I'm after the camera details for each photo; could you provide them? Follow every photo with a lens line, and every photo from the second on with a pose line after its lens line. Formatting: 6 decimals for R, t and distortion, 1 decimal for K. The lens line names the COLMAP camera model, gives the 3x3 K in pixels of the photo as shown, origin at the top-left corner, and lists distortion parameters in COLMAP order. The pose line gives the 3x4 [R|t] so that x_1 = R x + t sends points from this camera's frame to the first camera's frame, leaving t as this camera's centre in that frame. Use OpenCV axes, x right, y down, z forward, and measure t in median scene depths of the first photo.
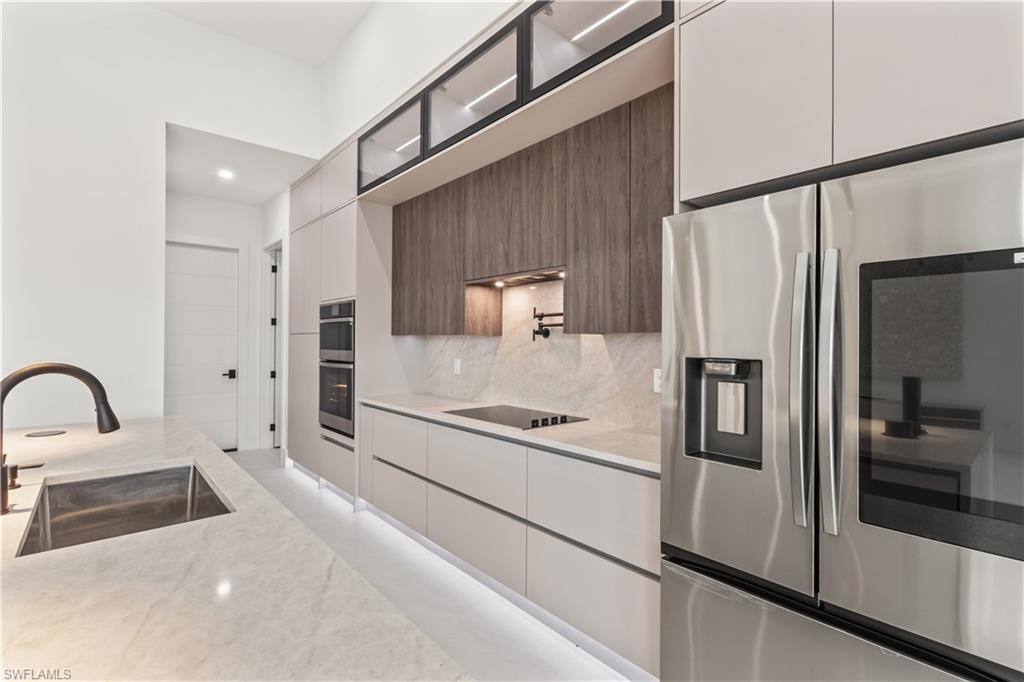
lens RADIAL K [[470.6, 0, 509.9], [0, 470.6, 339.6], [0, 0, 1]] dist [0.004918, 0.000690]
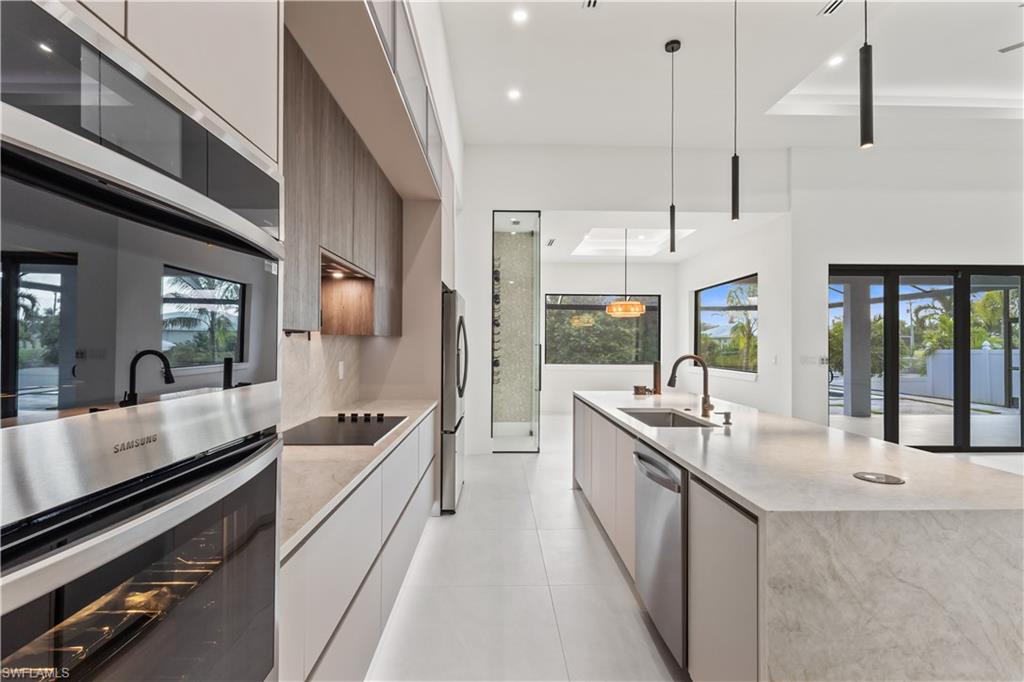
lens RADIAL K [[470.6, 0, 514.5], [0, 470.6, 339.6], [0, 0, 1]] dist [0.004918, 0.000690]
pose [[-0.770423, -0.003633, 0.637523, -0.744162], [-0.012202, 0.999885, -0.009047, 0.004937], [-0.637417, -0.014749, -0.770378, 1.399856]]
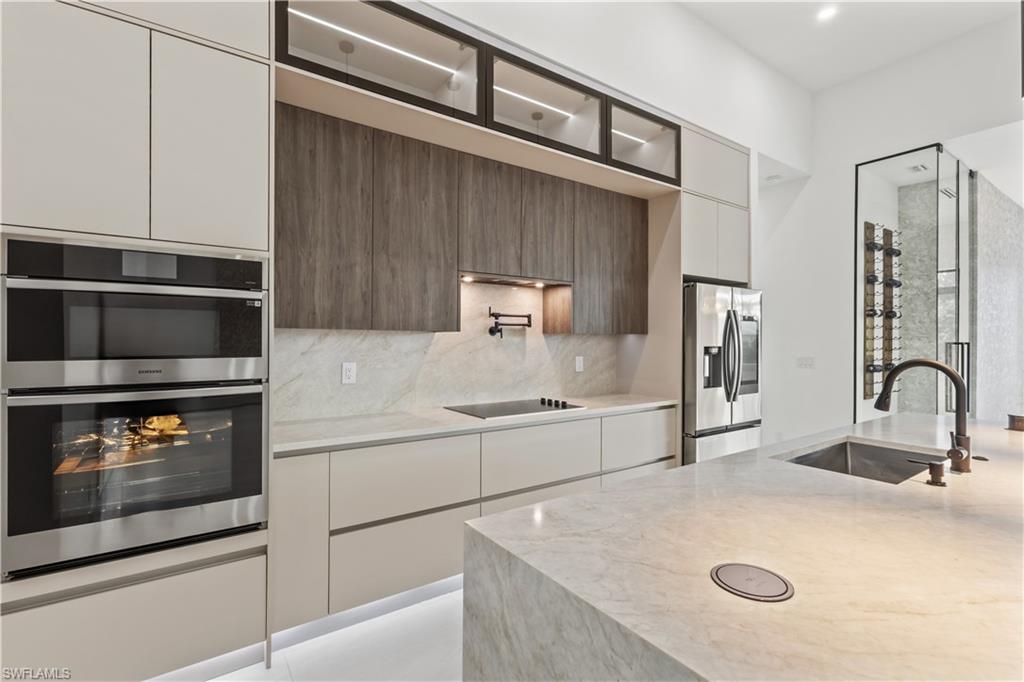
lens RADIAL K [[470.6, 0, 514.5], [0, 470.6, 341.7], [0, 0, 1]] dist [0.004918, 0.000690]
pose [[0.112206, -0.007618, 0.993656, -1.026209], [-0.007162, 0.999938, 0.008475, 0.001125], [-0.993659, -0.008067, 0.112145, 0.844330]]
